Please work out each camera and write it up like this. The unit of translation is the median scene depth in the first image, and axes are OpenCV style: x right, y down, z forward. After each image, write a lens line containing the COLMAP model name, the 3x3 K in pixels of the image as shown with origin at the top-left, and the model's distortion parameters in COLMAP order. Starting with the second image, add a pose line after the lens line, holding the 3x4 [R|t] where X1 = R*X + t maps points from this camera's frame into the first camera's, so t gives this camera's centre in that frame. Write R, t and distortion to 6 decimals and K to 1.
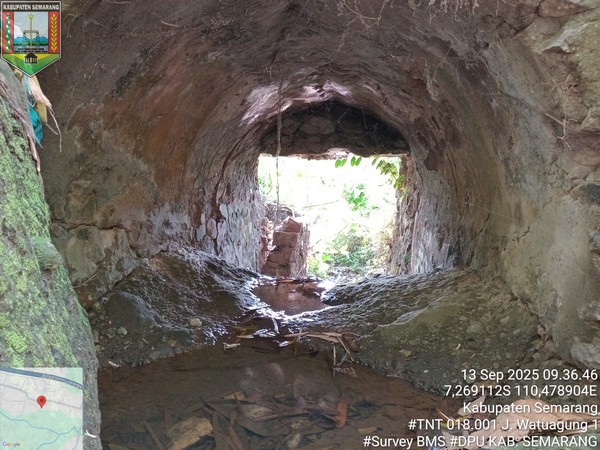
lens RADIAL K [[449.2, 0, 301.2], [0, 449.2, 224.5], [0, 0, 1]] dist [0.047067, -0.102455]
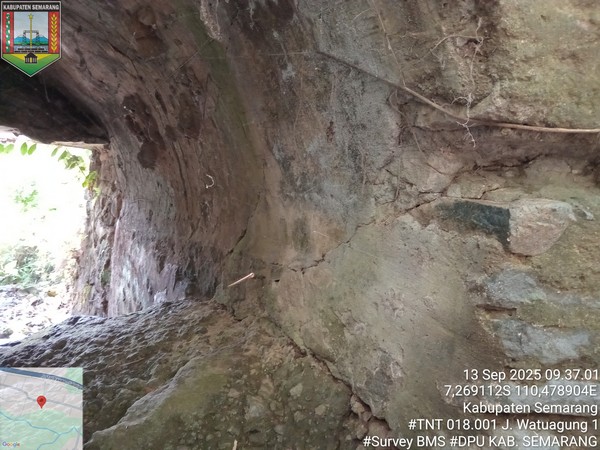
lens RADIAL K [[449.2, 0, 298.6], [0, 449.2, 224.9], [0, 0, 1]] dist [0.047067, -0.102455]
pose [[0.782971, -0.008550, 0.621999, 0.017858], [0.008808, 0.999958, 0.002657, -0.030469], [-0.621996, 0.003398, 0.783013, 0.319821]]
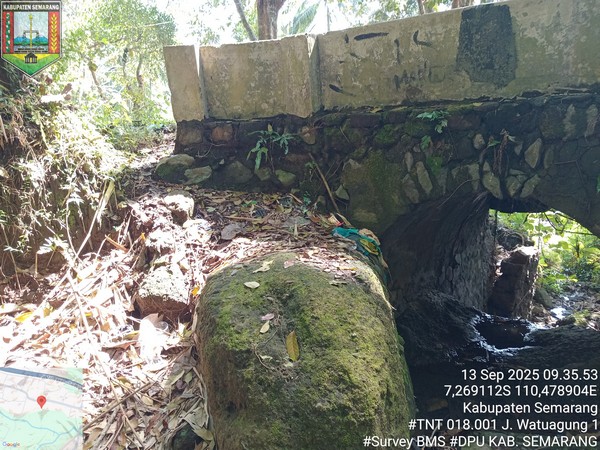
lens RADIAL K [[449.2, 0, 301.3], [0, 449.2, 225.0], [0, 0, 1]] dist [0.047067, -0.102455]
pose [[0.873489, 0.039692, -0.485222, 0.121815], [-0.017711, 0.998602, 0.049805, -0.301063], [0.486521, -0.034910, 0.872971, -0.716600]]
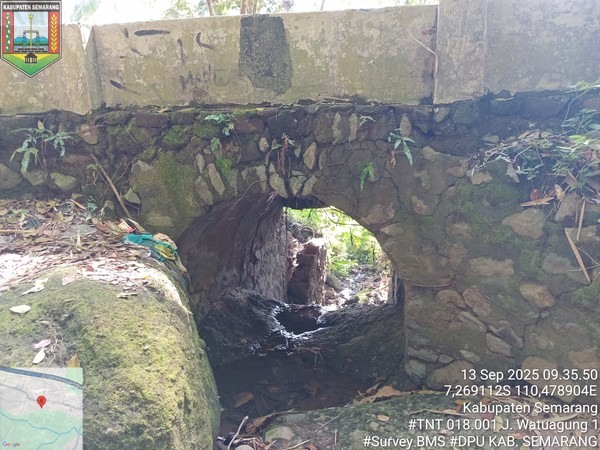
lens RADIAL K [[449.2, 0, 300.8], [0, 449.2, 225.7], [0, 0, 1]] dist [0.047067, -0.102455]
pose [[0.996083, -0.020026, -0.086126, 0.148741], [0.024591, 0.998330, 0.052273, -0.305618], [0.084935, -0.054186, 0.994912, -0.701463]]
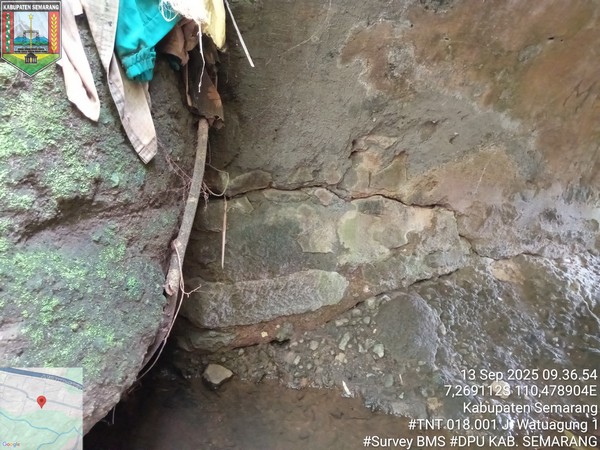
lens RADIAL K [[449.2, 0, 302.9], [0, 449.2, 224.7], [0, 0, 1]] dist [0.047067, -0.102455]
pose [[0.506632, 0.265363, -0.820309, 0.063718], [-0.172803, 0.963402, 0.204927, -0.065755], [0.844667, 0.037929, 0.533946, 0.382990]]
